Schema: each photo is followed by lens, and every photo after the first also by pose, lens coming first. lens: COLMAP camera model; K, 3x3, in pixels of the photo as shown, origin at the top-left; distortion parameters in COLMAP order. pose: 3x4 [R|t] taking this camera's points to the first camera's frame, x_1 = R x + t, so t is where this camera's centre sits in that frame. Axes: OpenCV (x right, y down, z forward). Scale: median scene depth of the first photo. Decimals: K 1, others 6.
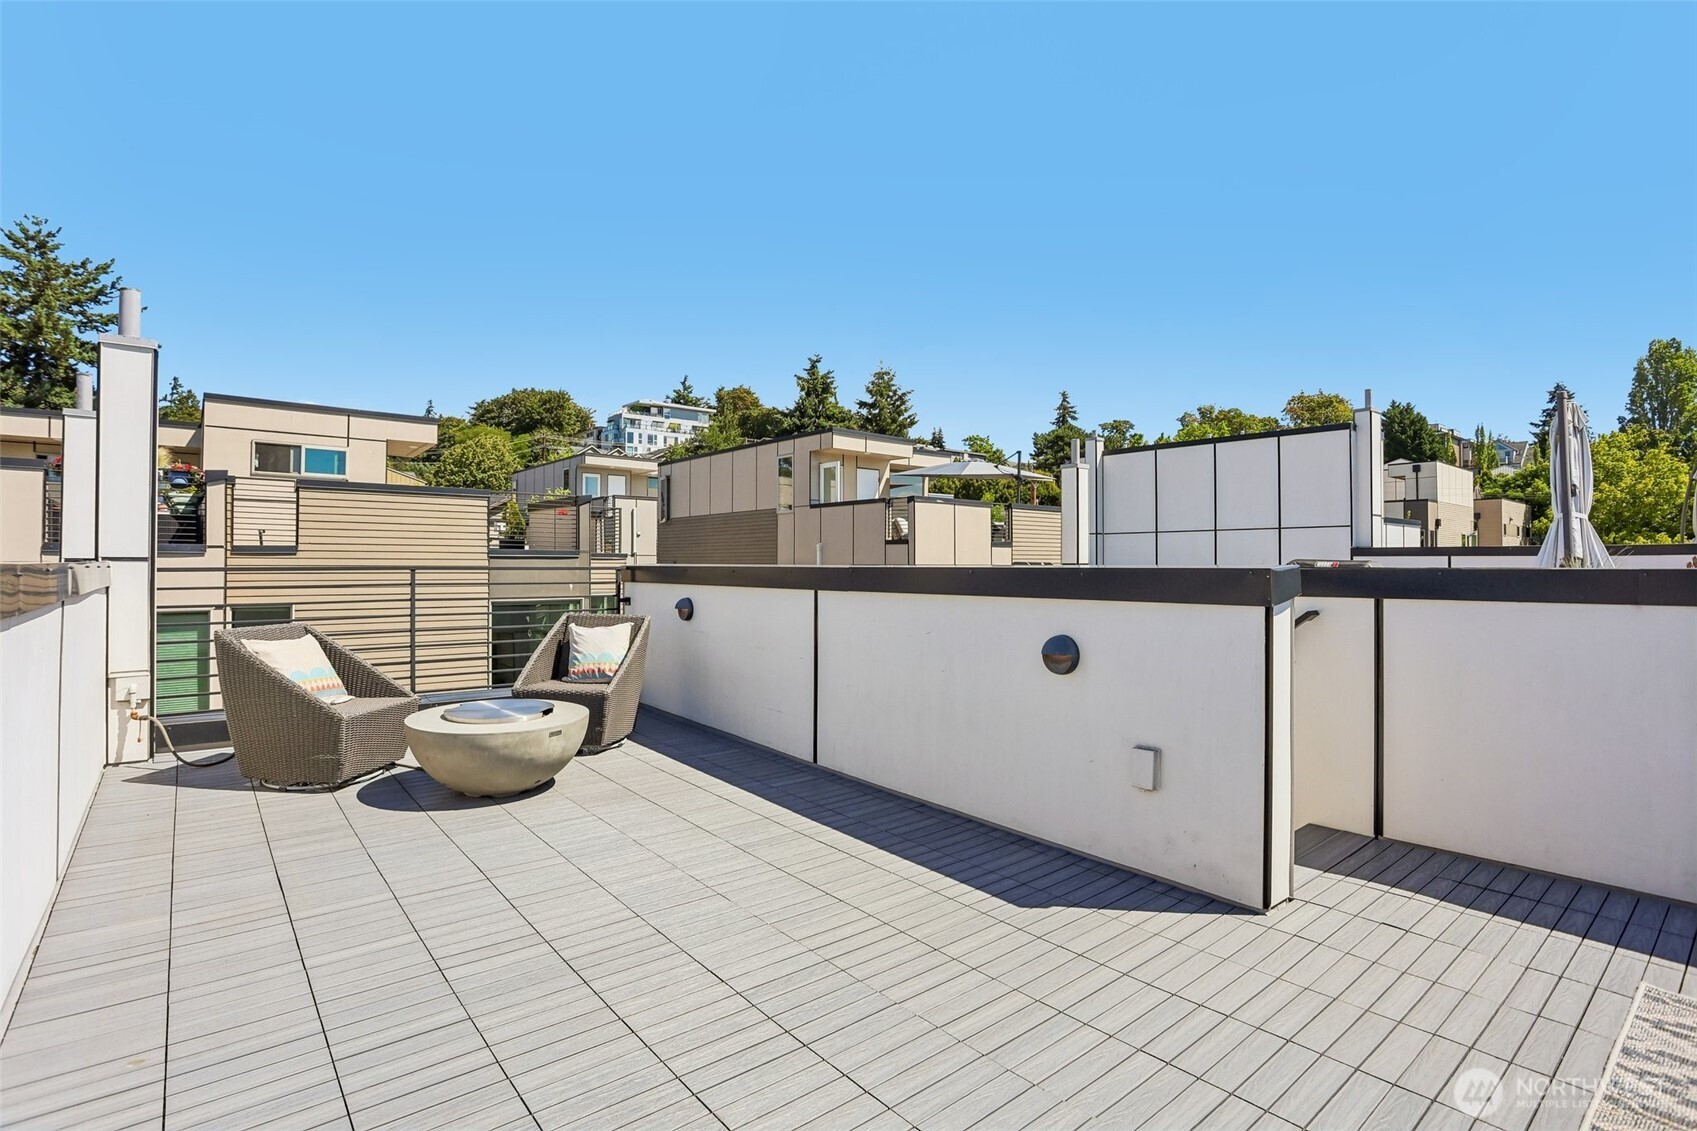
lens RADIAL K [[822.2, 0, 846.8], [0, 822.2, 555.9], [0, 0, 1]] dist [-0.071931, 0.029031]
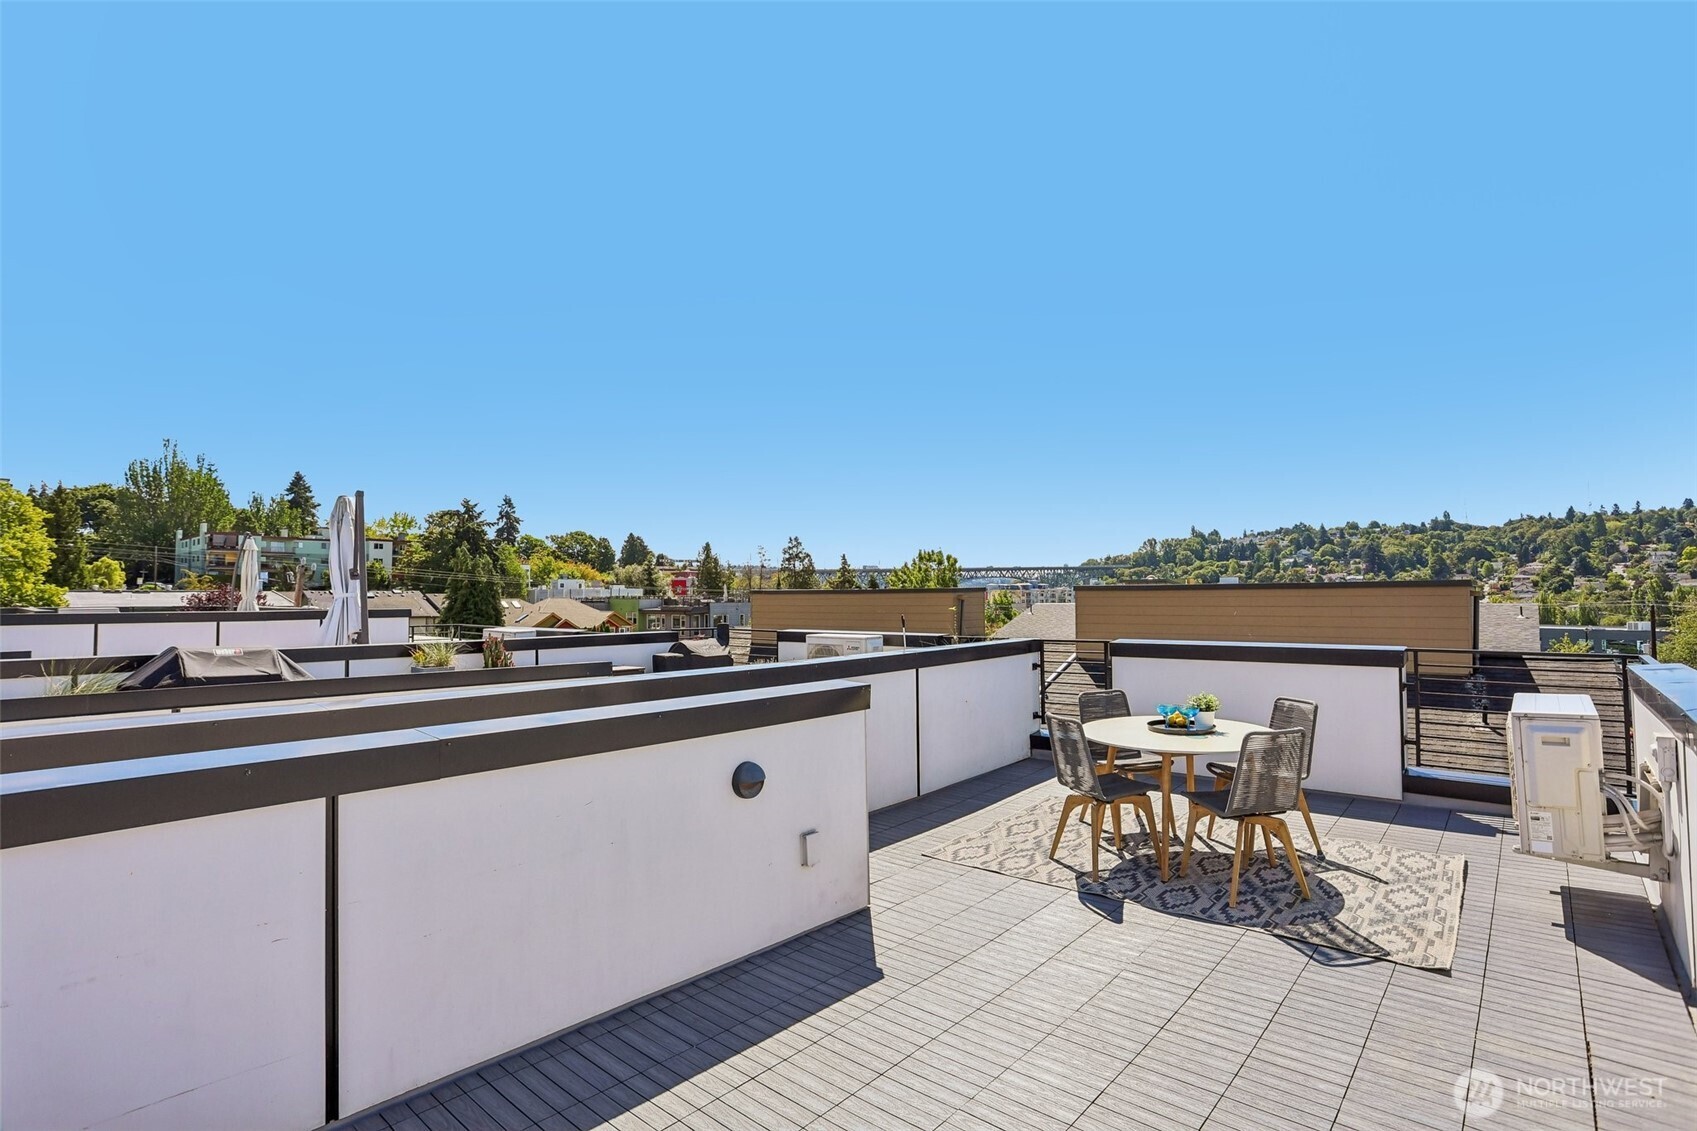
lens RADIAL K [[822.2, 0, 846.8], [0, 822.2, 555.9], [0, 0, 1]] dist [-0.071931, 0.029031]
pose [[-0.166836, 0.048593, 0.984786, -0.865391], [-0.008828, 0.998671, -0.050774, -0.129637], [-0.985945, -0.017164, -0.166186, 1.058821]]
